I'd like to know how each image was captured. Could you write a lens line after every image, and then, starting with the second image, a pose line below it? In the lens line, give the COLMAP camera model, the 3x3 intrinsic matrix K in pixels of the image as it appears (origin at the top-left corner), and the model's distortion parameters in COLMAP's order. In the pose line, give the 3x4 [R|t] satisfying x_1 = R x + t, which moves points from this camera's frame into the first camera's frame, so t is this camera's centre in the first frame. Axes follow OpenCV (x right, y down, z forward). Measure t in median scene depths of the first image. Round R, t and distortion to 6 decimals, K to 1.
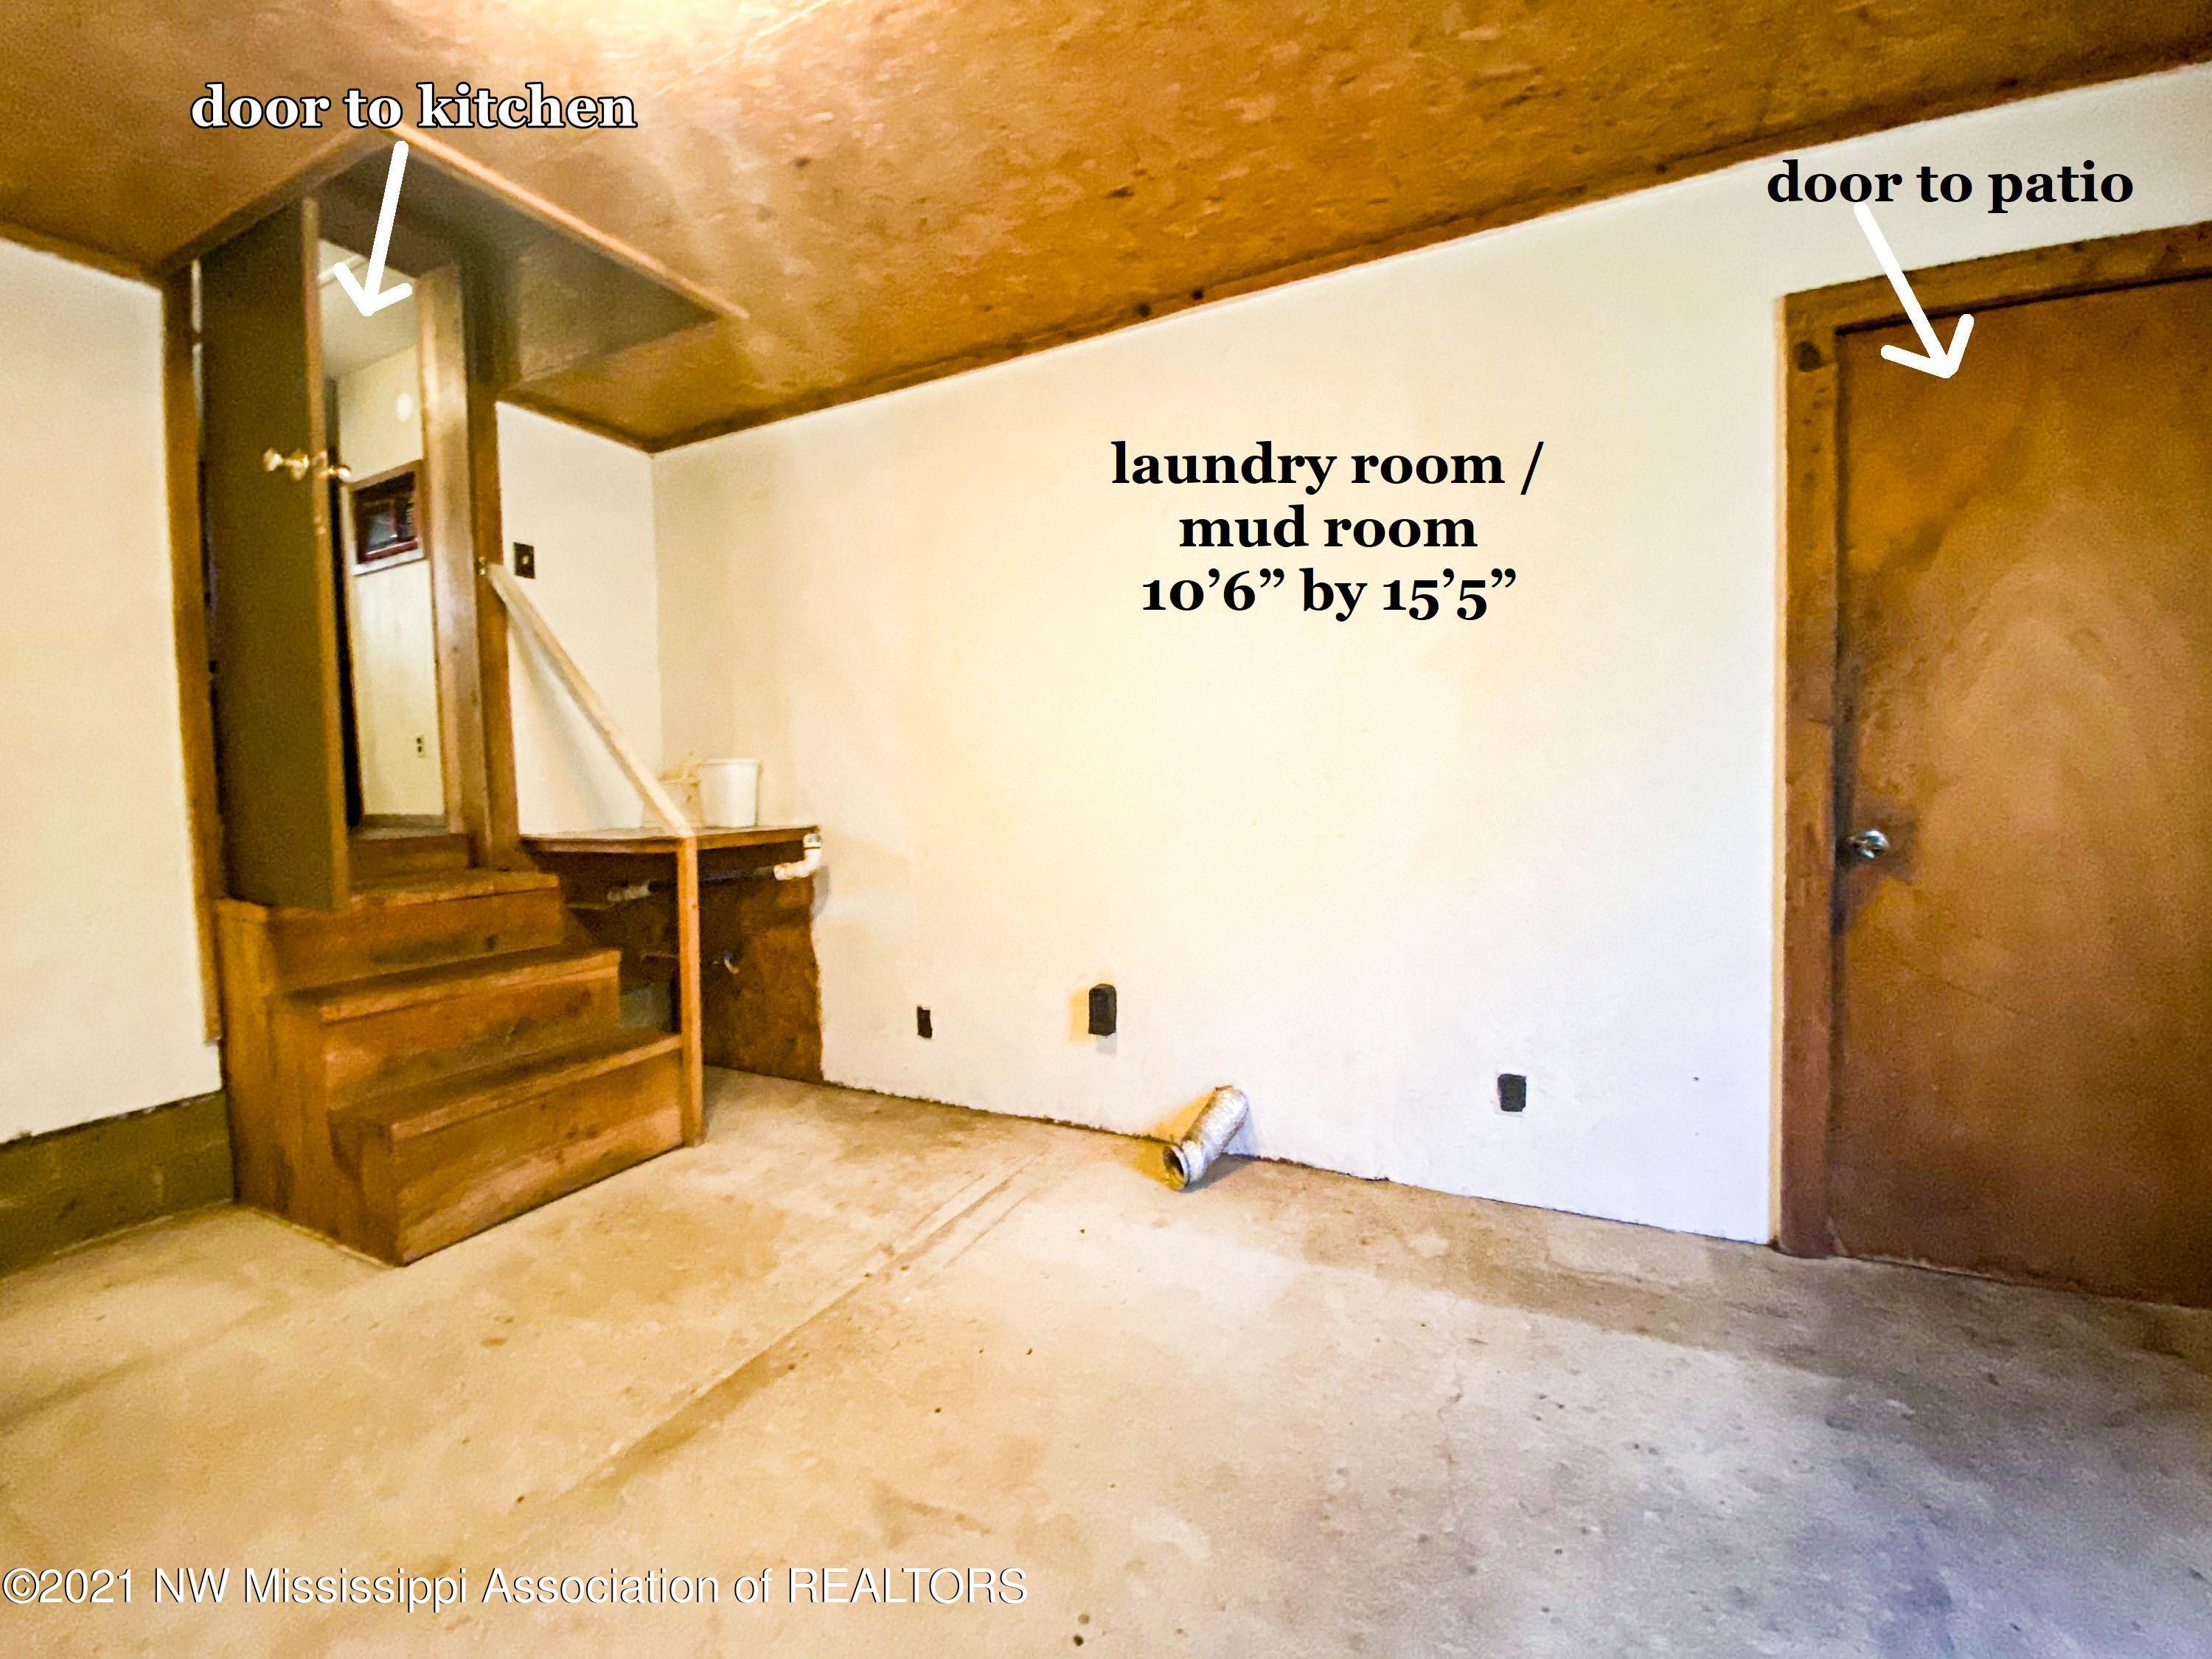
lens RADIAL K [[902.3, 0, 1095.6], [0, 902.3, 812.9], [0, 0, 1]] dist [0.018555, -0.014903]
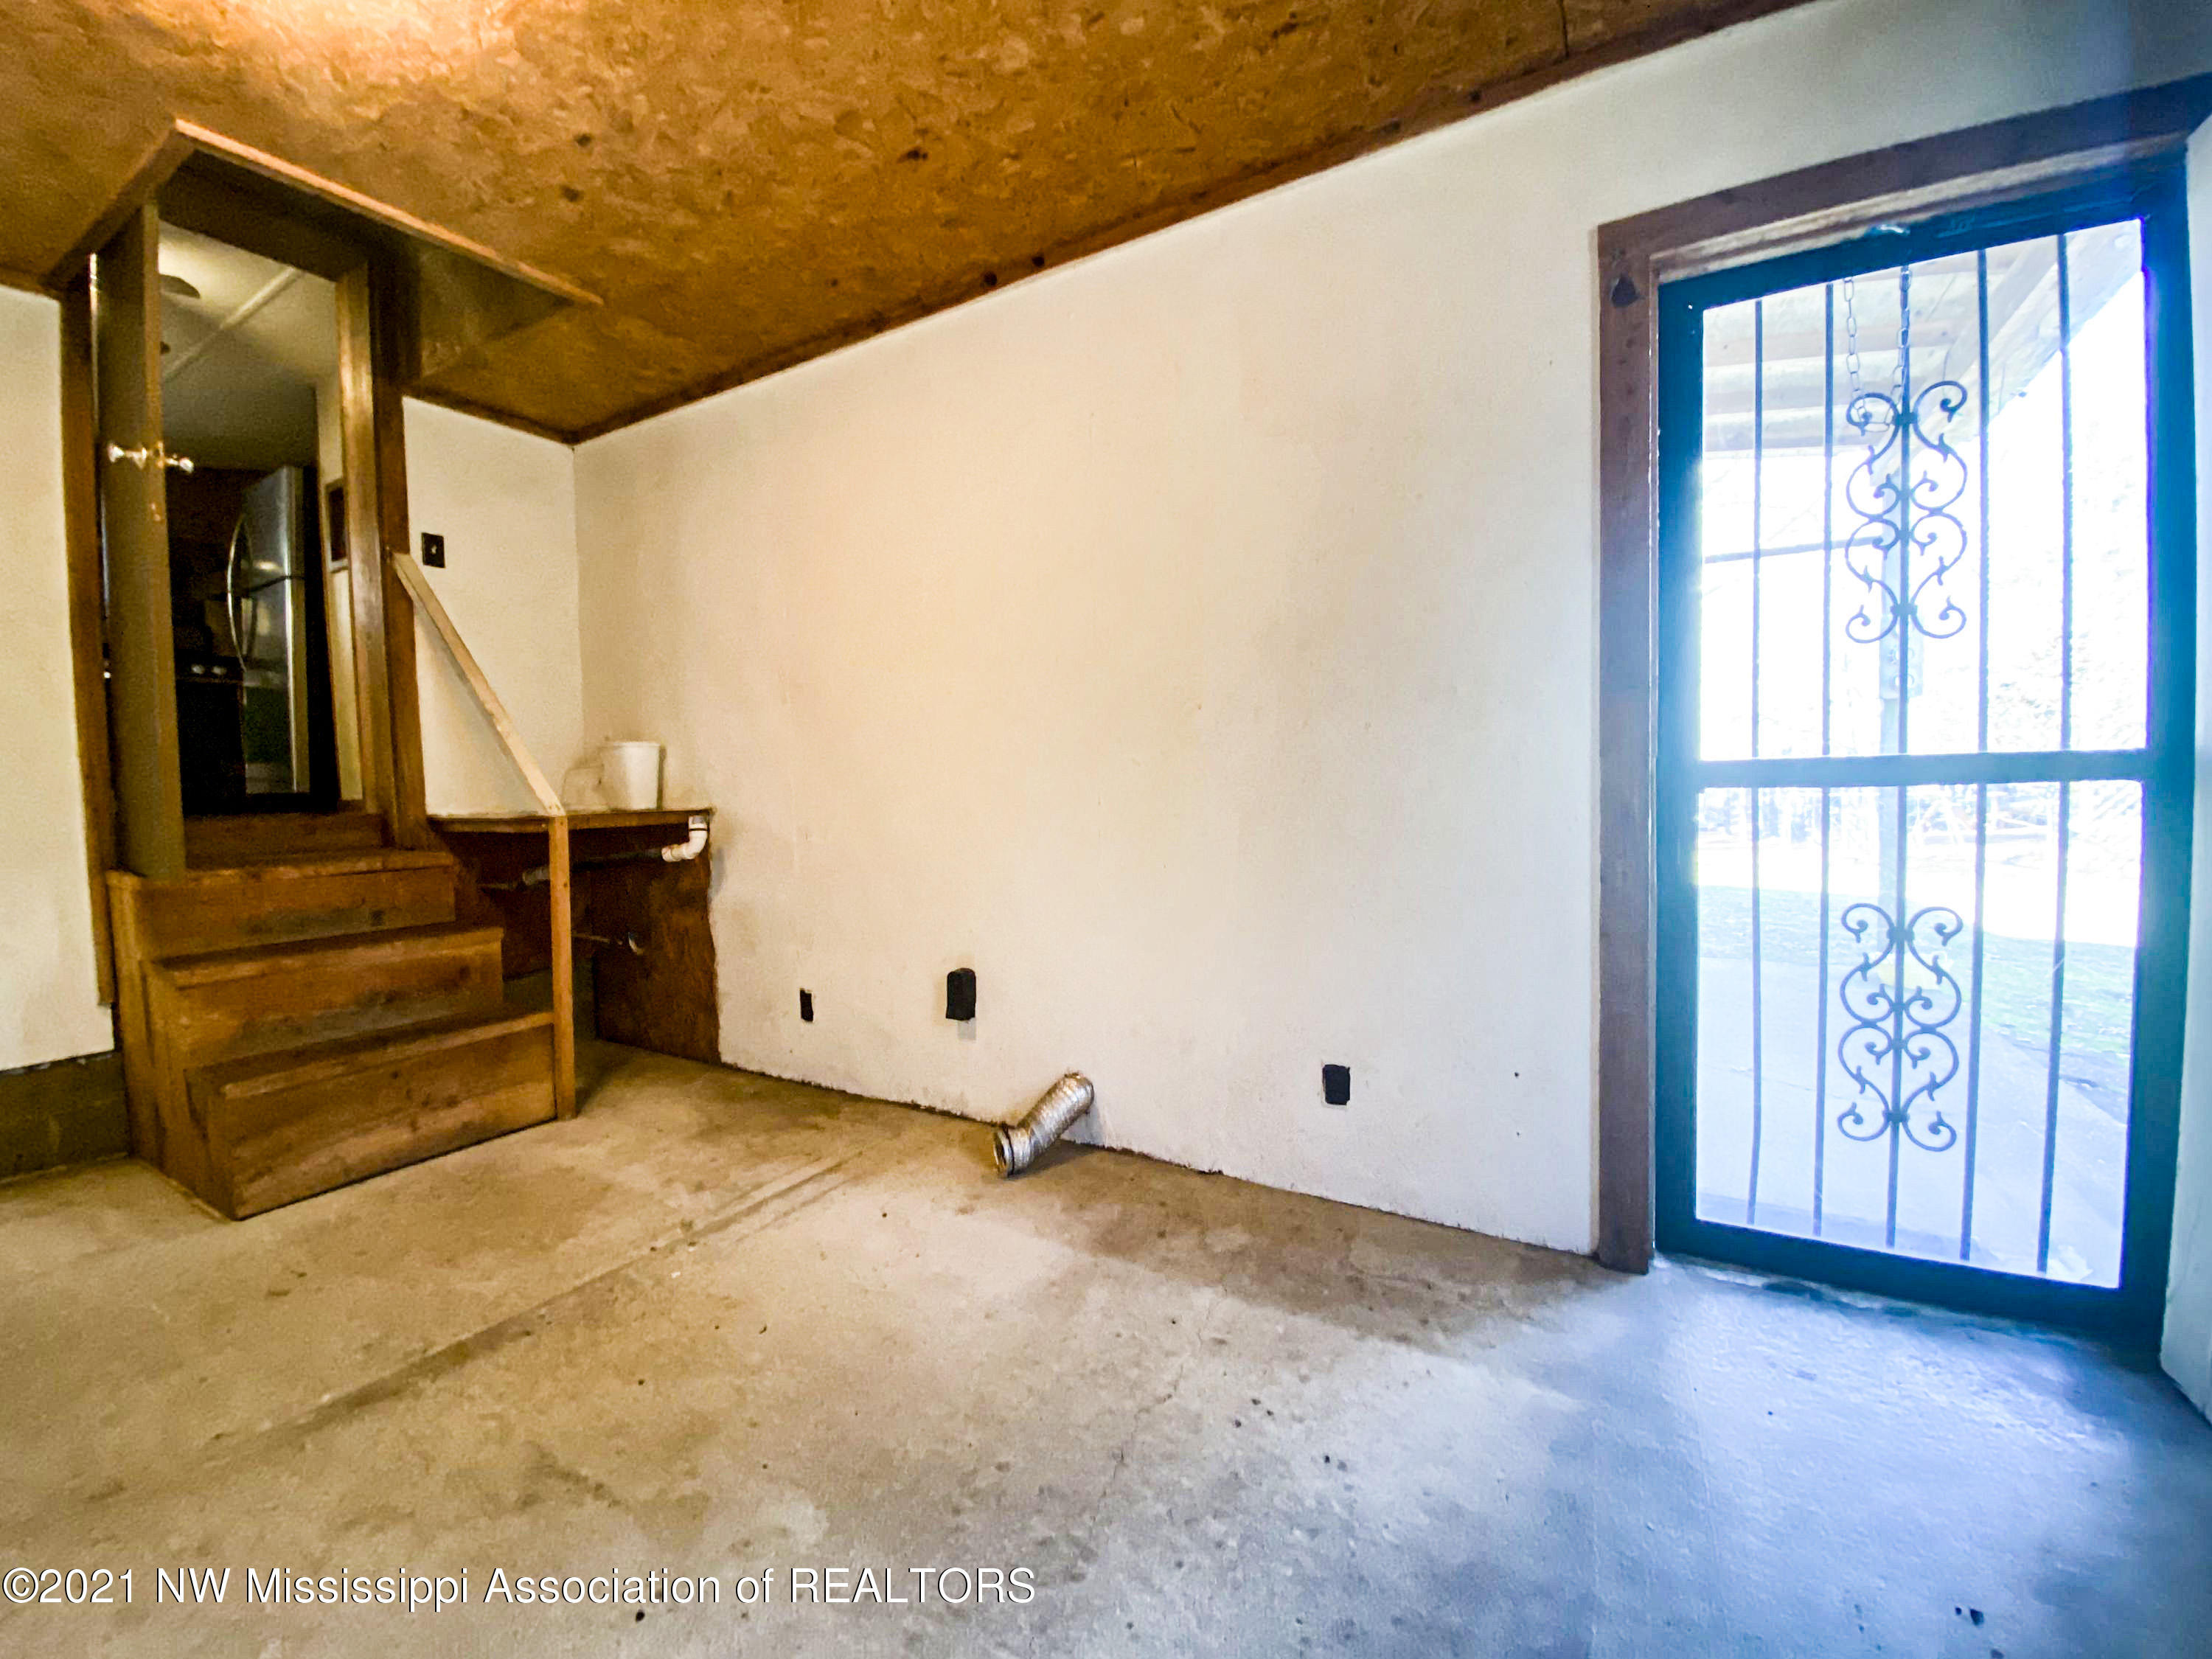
lens RADIAL K [[902.3, 0, 1127.5], [0, 902.3, 816.6], [0, 0, 1]] dist [0.018555, -0.014903]
pose [[0.997052, 0.004860, -0.076577, 0.303229], [-0.004764, 0.999988, 0.001435, 0.025197], [0.076583, -0.001066, 0.997063, 0.036918]]
